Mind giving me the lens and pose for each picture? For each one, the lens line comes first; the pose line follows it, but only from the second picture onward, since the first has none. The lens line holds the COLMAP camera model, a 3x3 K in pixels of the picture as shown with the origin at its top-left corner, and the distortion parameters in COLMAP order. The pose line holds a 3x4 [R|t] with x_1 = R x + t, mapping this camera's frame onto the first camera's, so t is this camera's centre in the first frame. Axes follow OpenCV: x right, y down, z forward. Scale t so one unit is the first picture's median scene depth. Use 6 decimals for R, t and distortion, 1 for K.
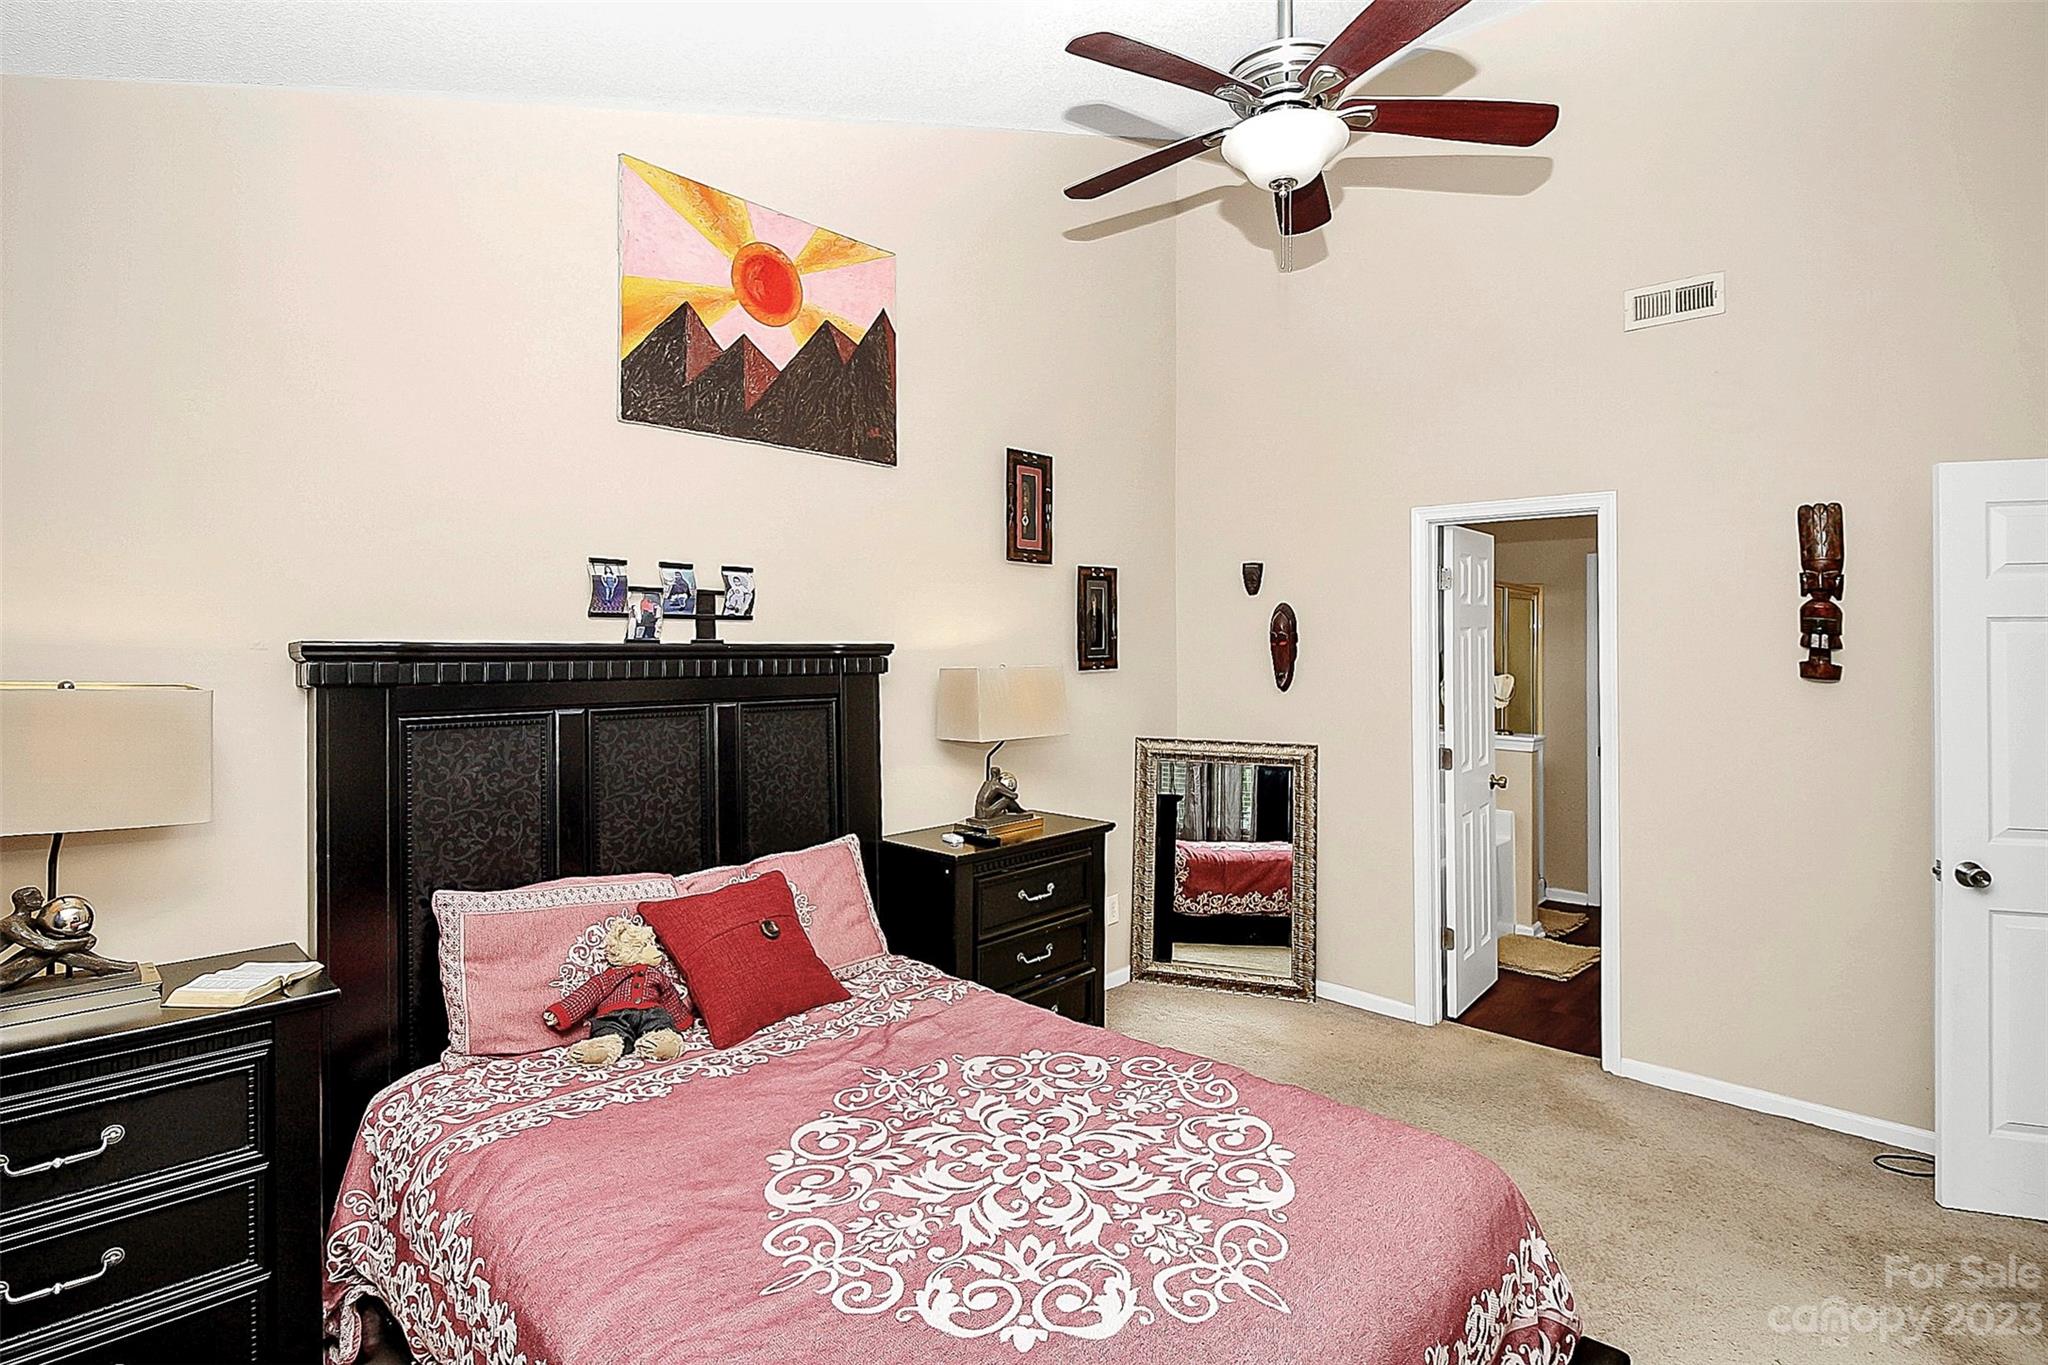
lens RADIAL K [[1016.3, 0, 990.4], [0, 1016.3, 657.5], [0, 0, 1]] dist [0.000548, -0.000557]
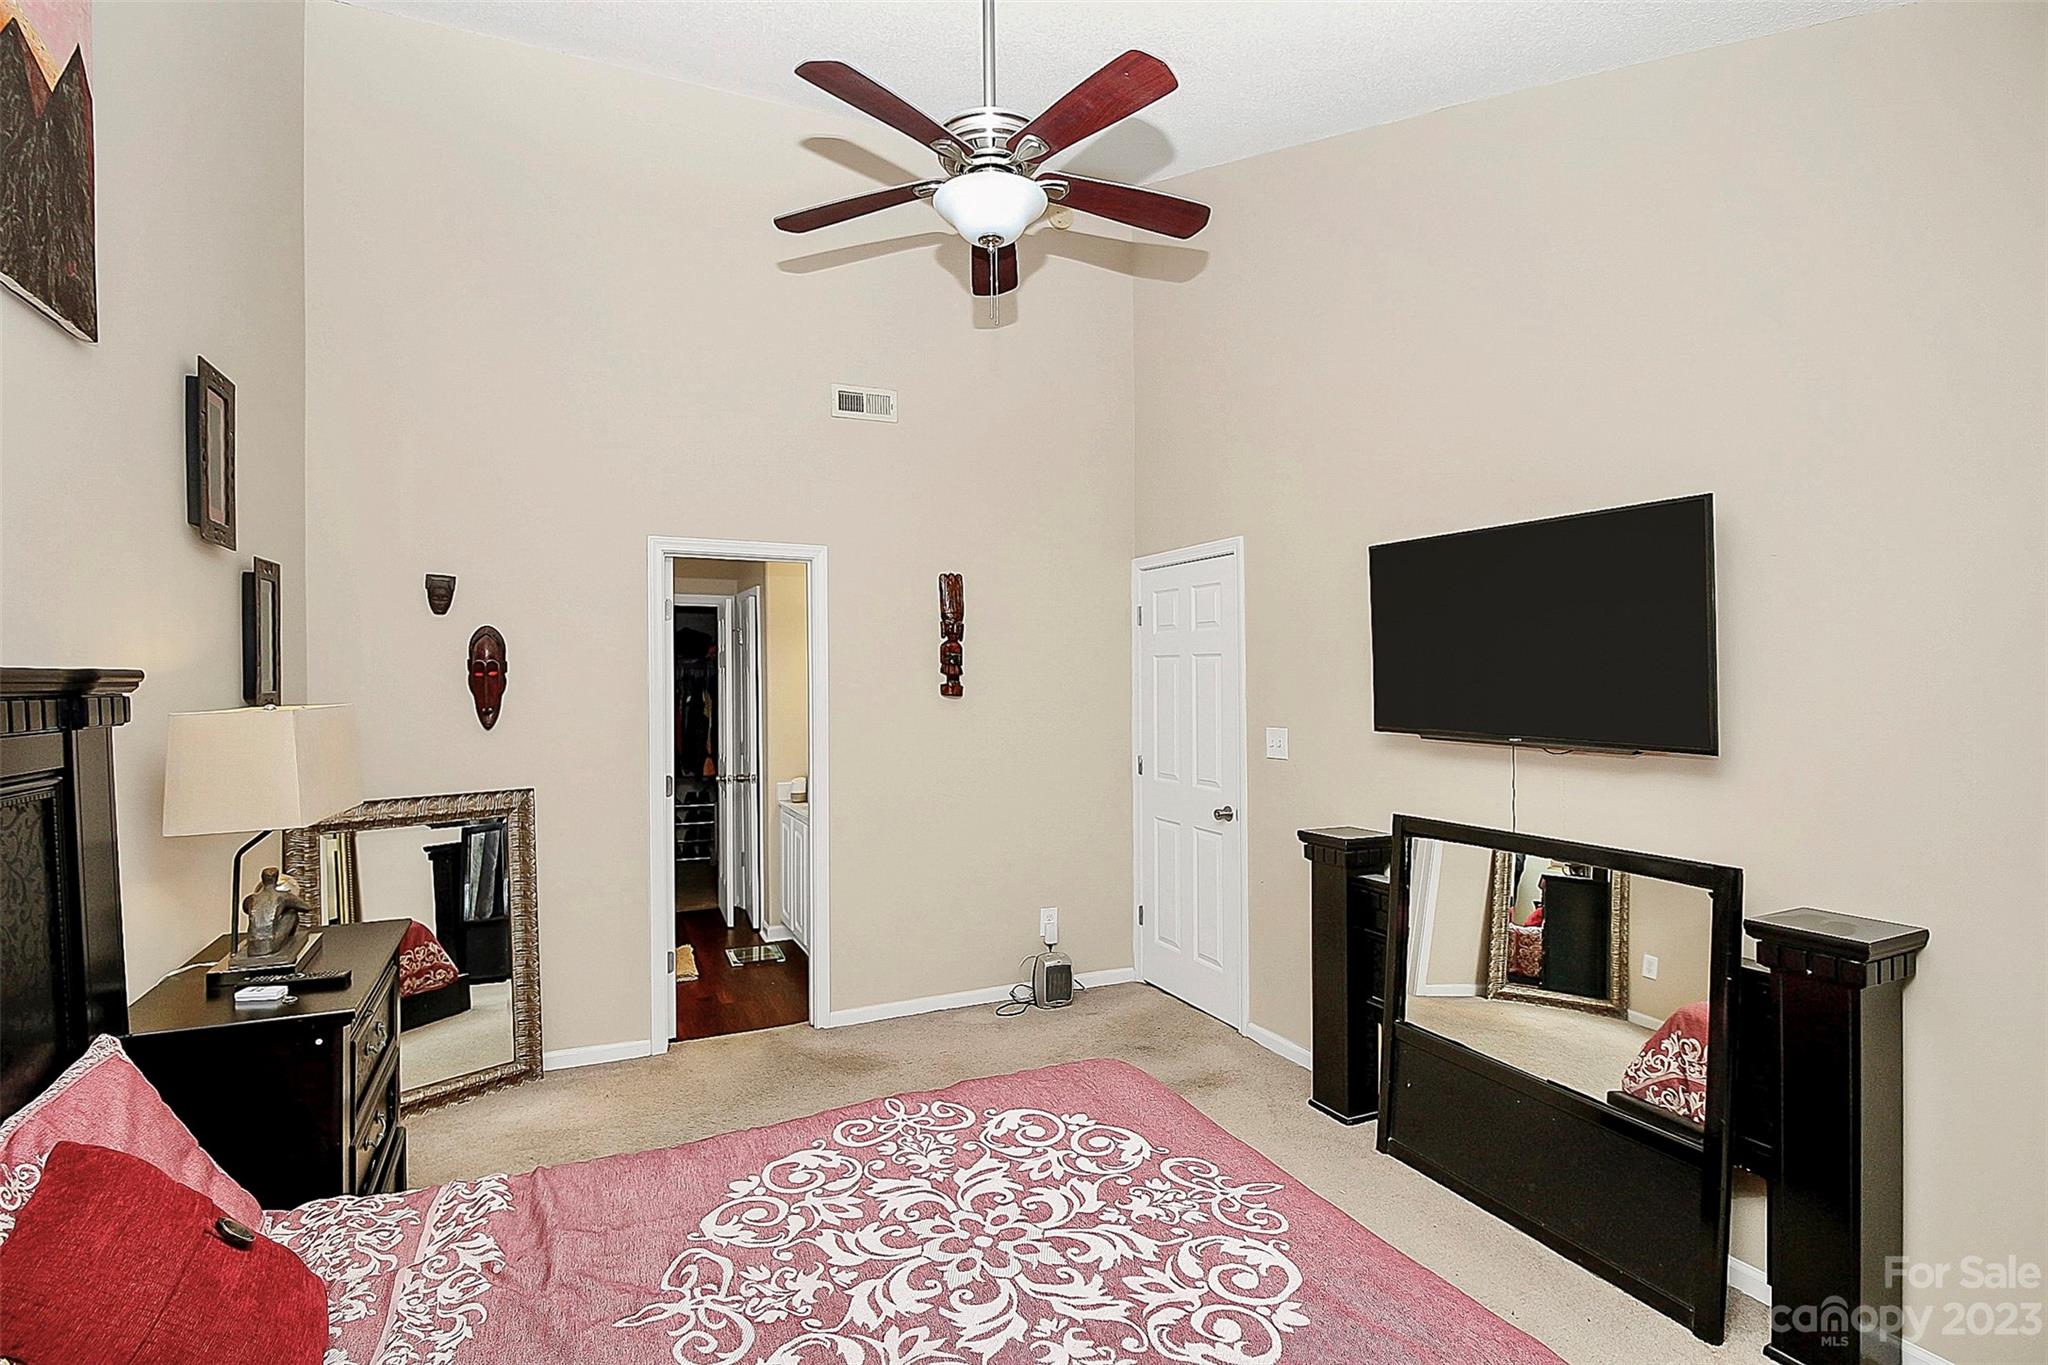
lens RADIAL K [[1001.1, 0, 1023.3], [0, 1001.1, 686.5], [0, 0, 1]] dist [-0.003978, -0.001053]
pose [[0.359451, -0.014162, 0.933056, -0.496627], [0.021081, 0.999753, 0.007053, 0.000693], [-0.932926, 0.017135, 0.359661, 0.423833]]
